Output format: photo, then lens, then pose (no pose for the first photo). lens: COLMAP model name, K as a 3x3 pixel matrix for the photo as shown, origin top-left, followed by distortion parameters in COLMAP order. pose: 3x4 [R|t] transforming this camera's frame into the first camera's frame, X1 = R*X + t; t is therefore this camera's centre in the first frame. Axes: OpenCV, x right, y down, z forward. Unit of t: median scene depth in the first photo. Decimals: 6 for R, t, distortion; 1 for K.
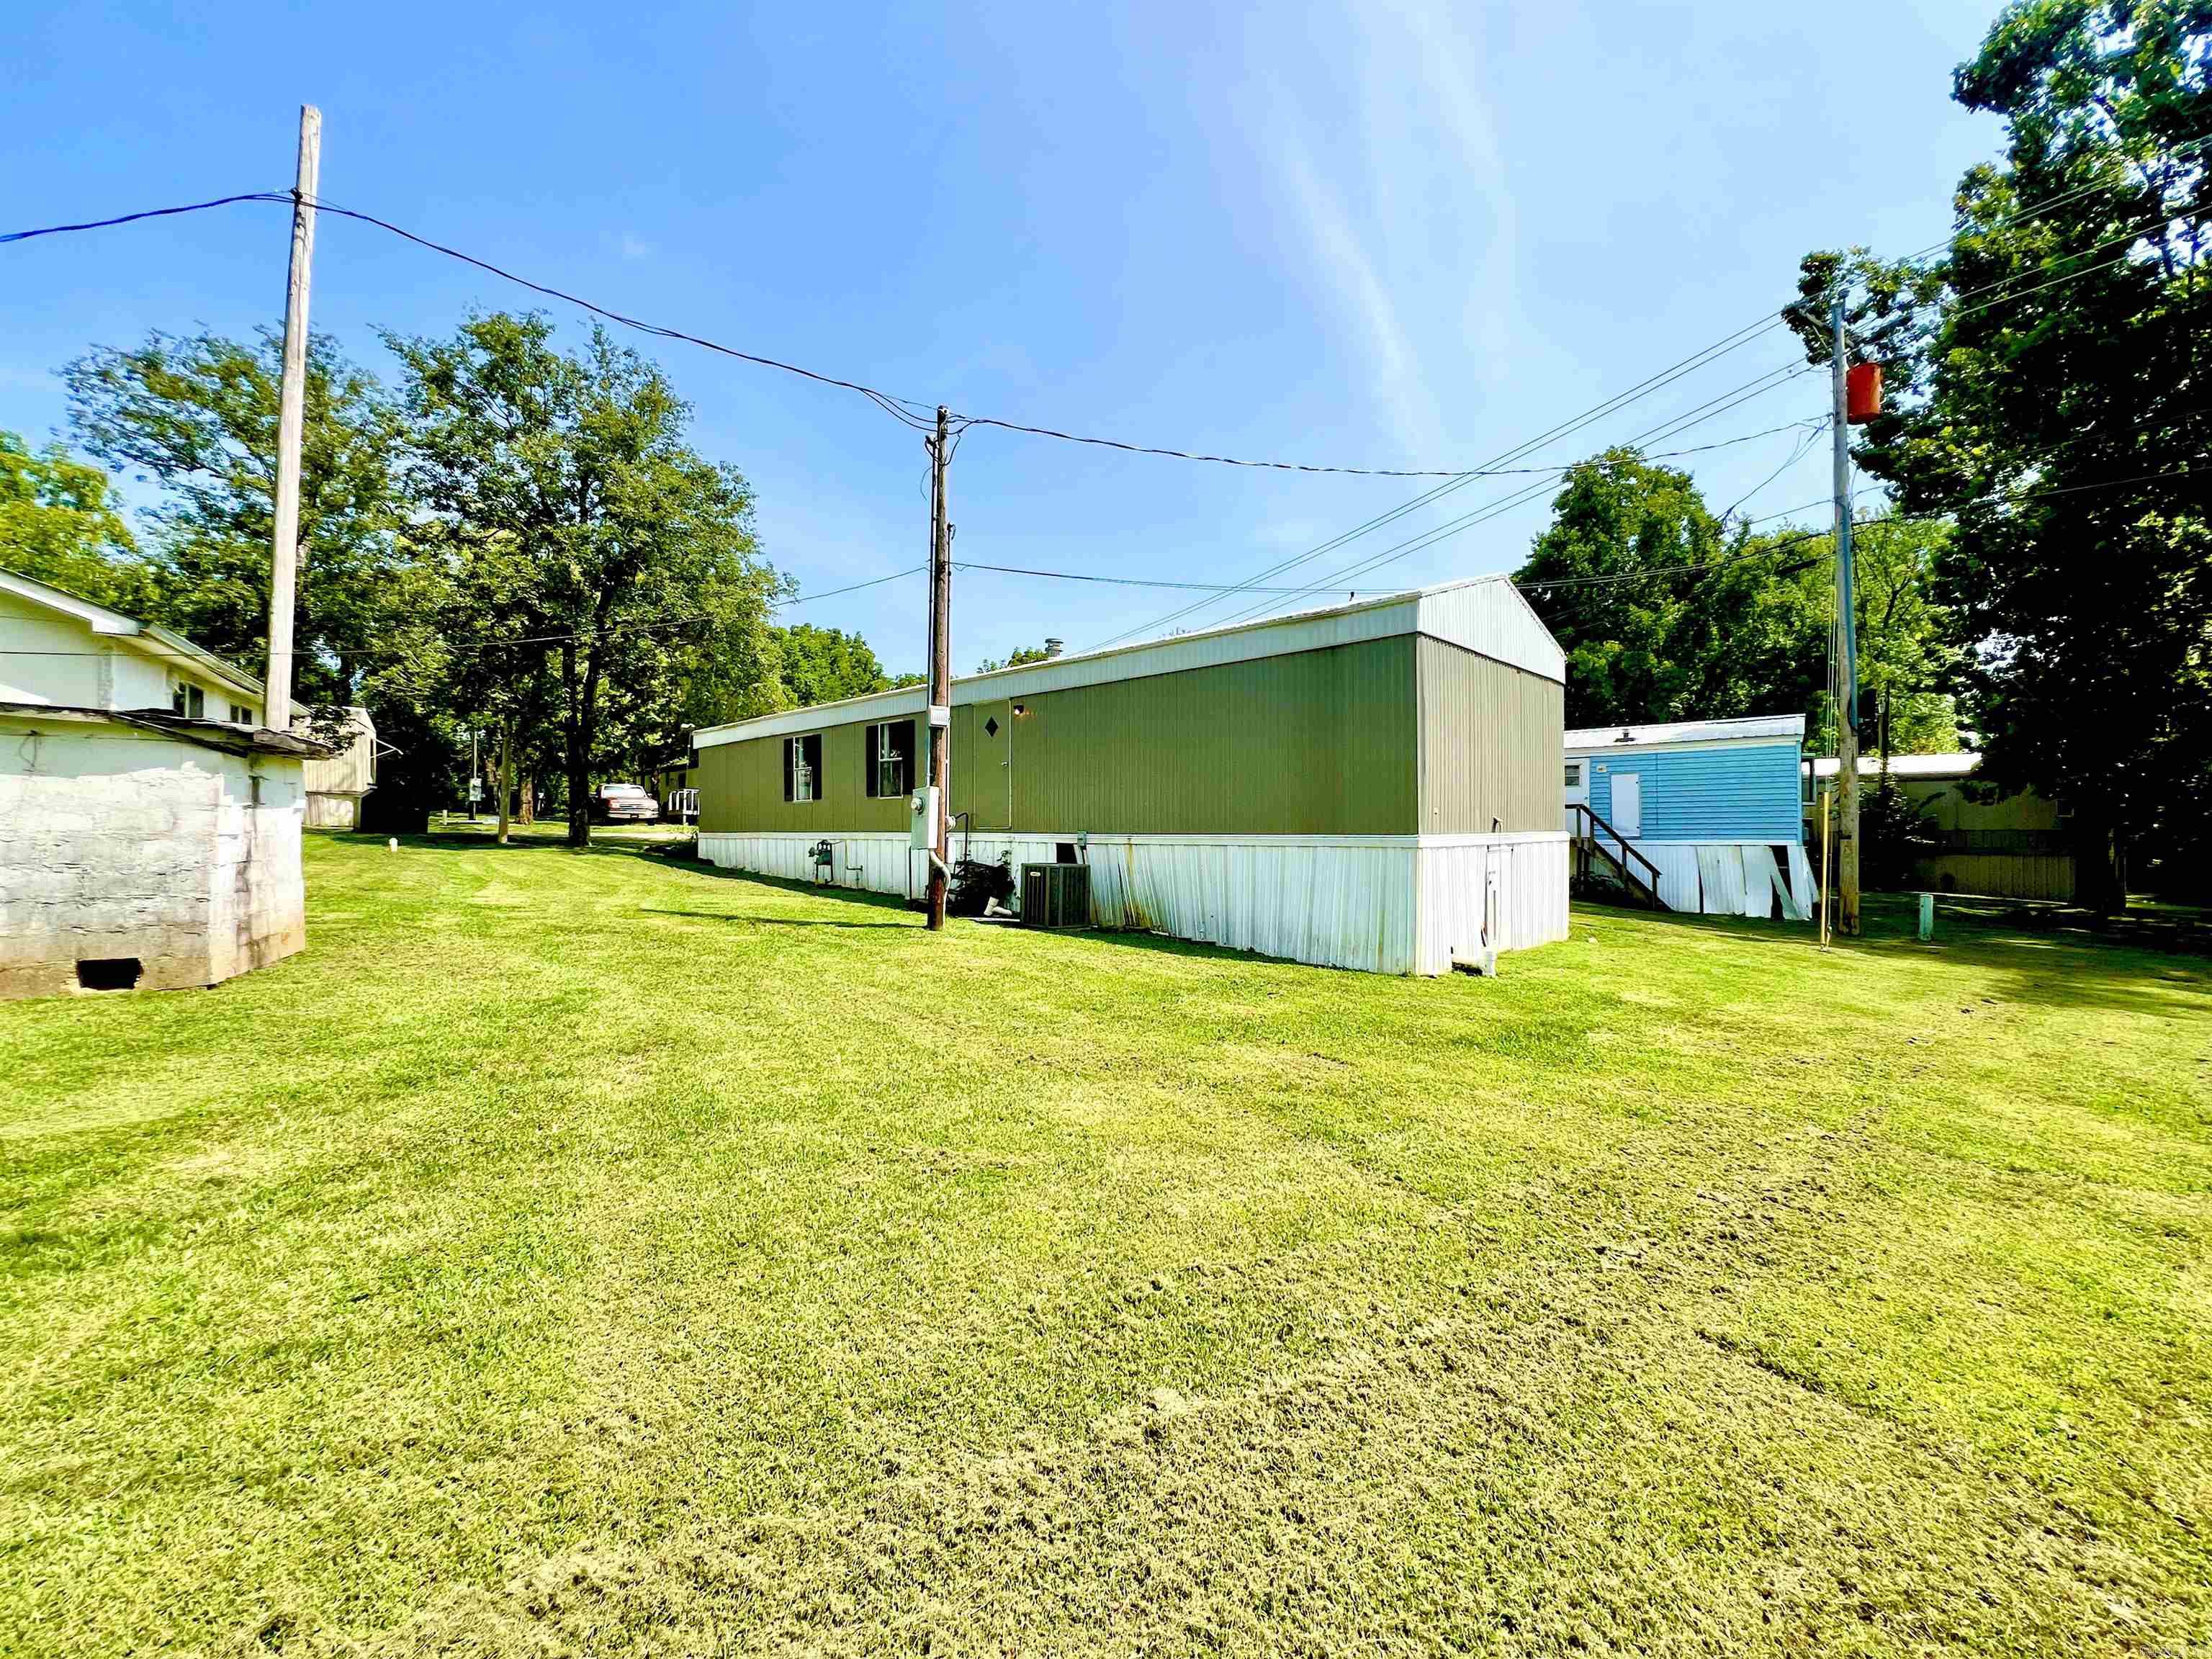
lens RADIAL K [[887.0, 0, 1099.8], [0, 887.0, 827.1], [0, 0, 1]] dist [-0.002271, 0.000700]
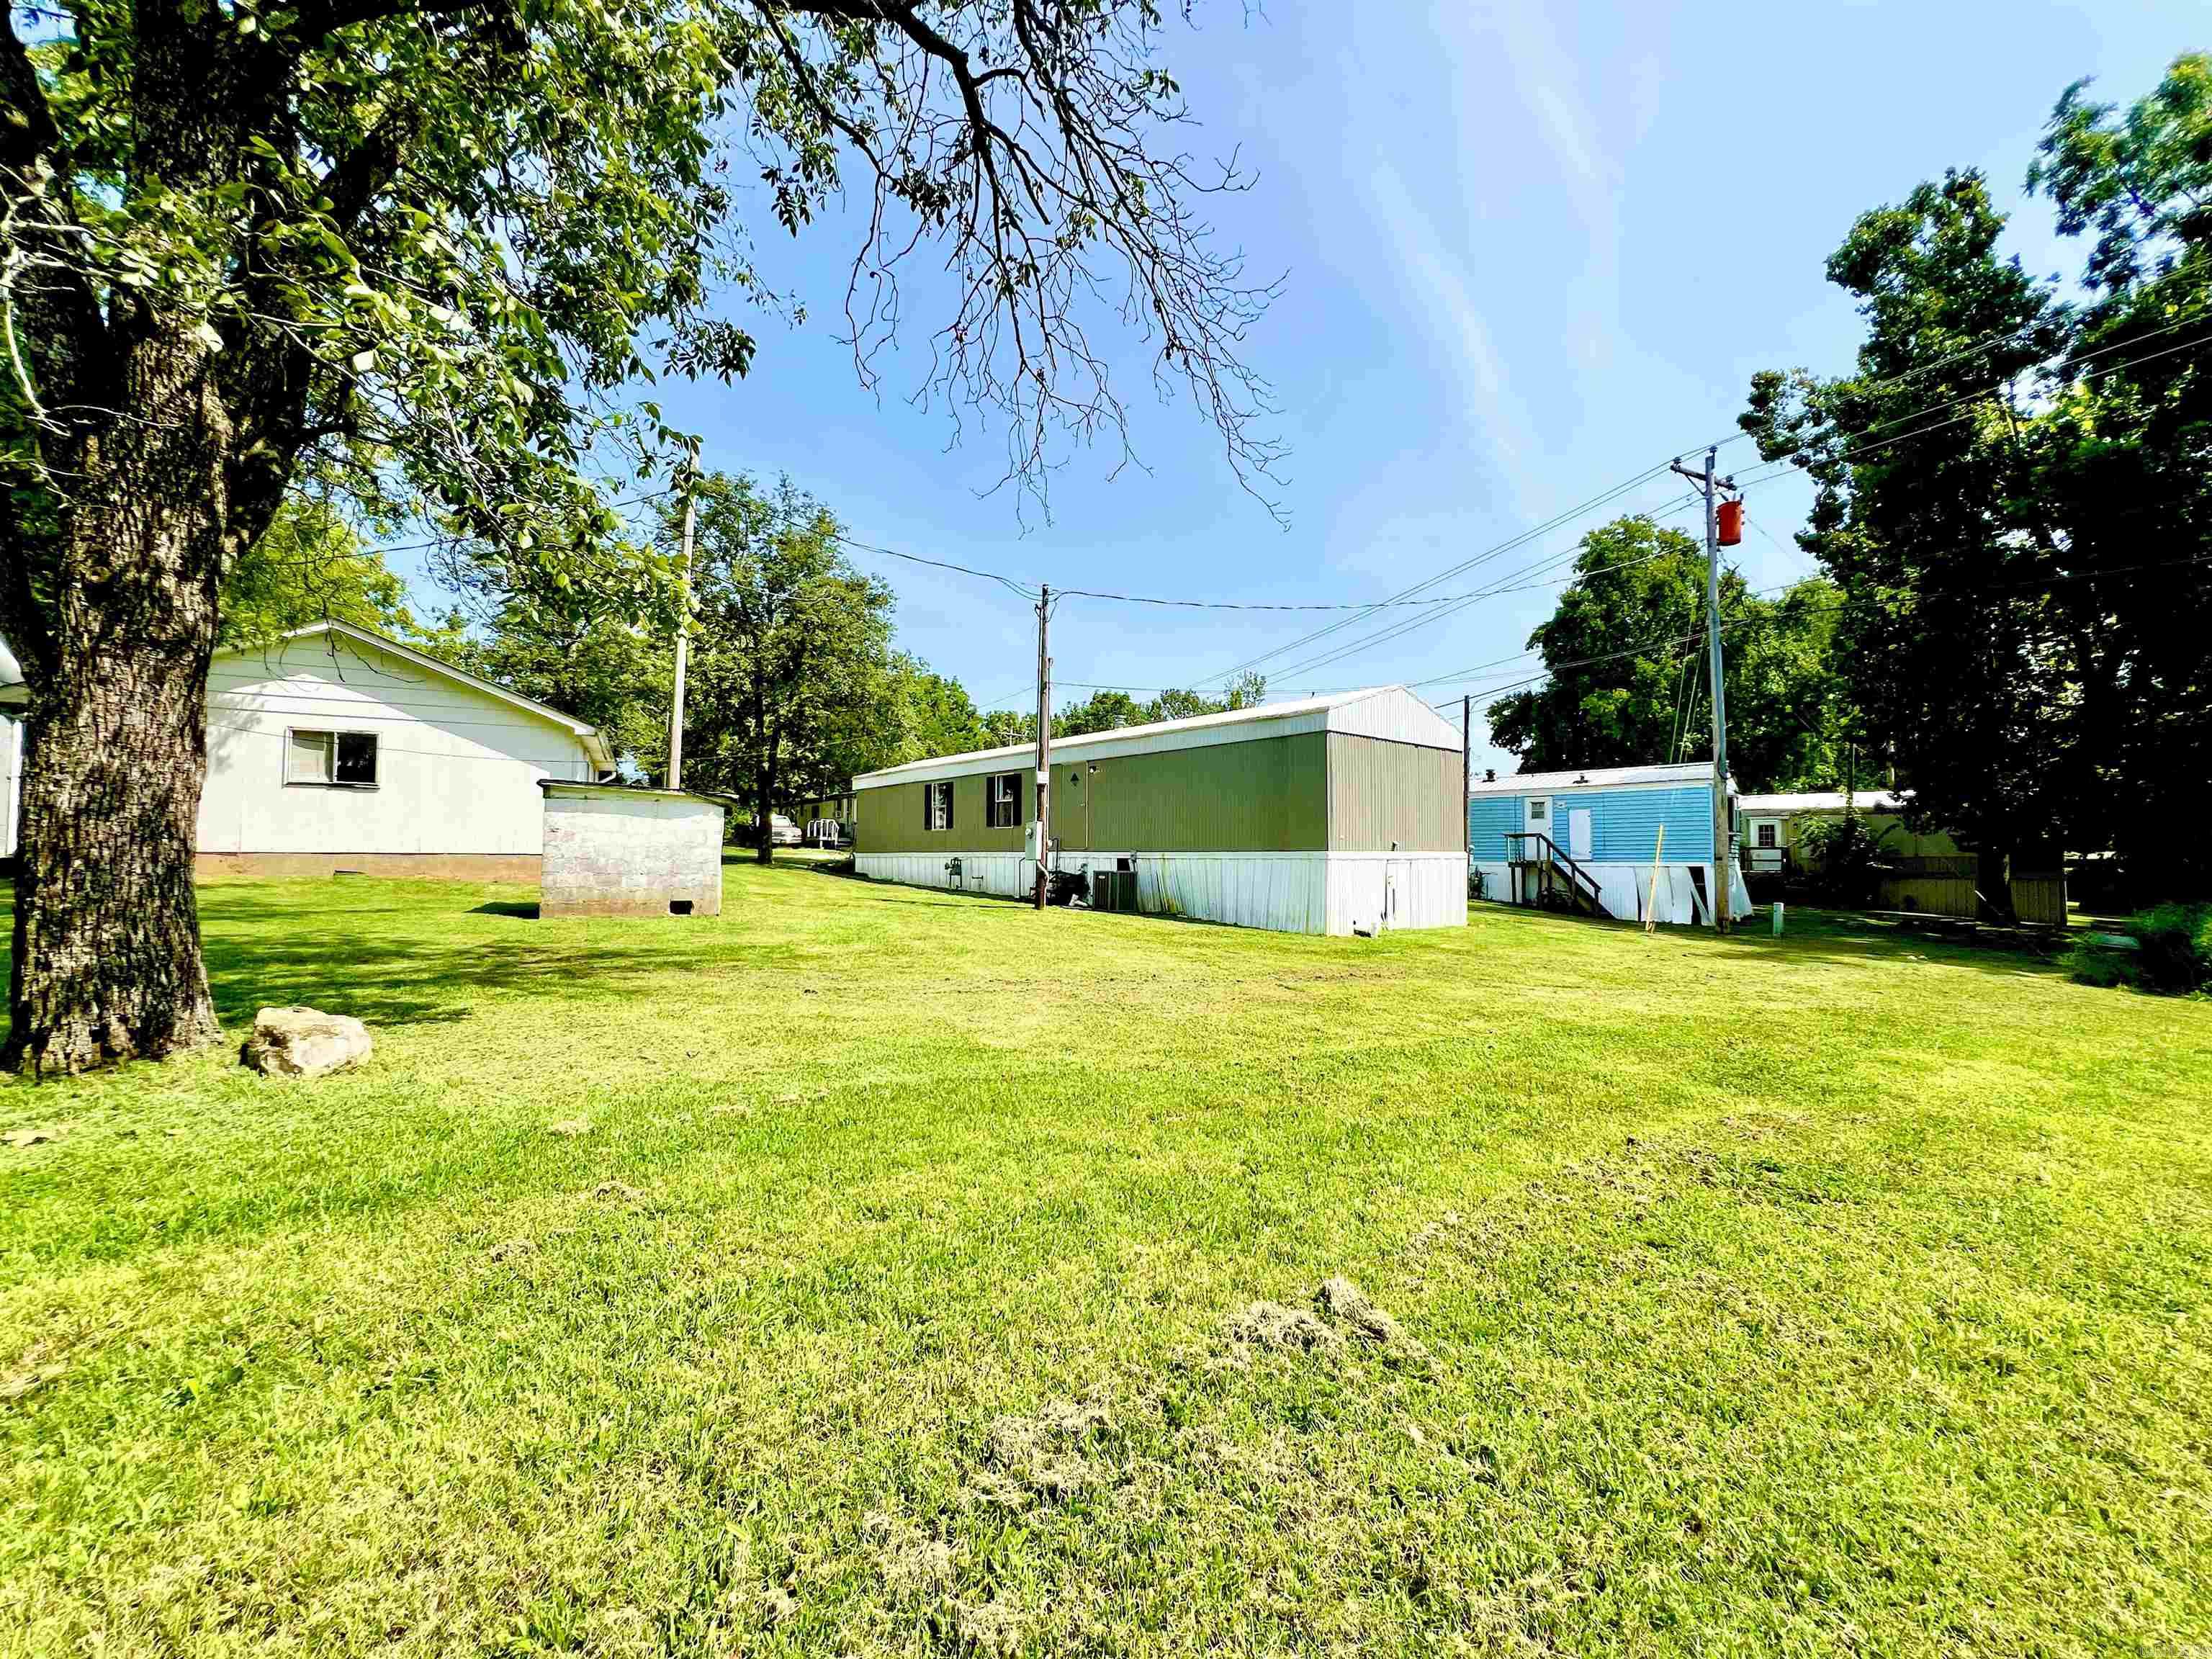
lens RADIAL K [[887.0, 0, 1099.8], [0, 887.0, 827.1], [0, 0, 1]] dist [-0.002271, 0.000700]
pose [[0.995744, 0.001765, -0.092146, 0.044507], [-0.004698, 0.999489, -0.031626, 0.009614], [0.092043, 0.031924, 0.995243, -0.371638]]
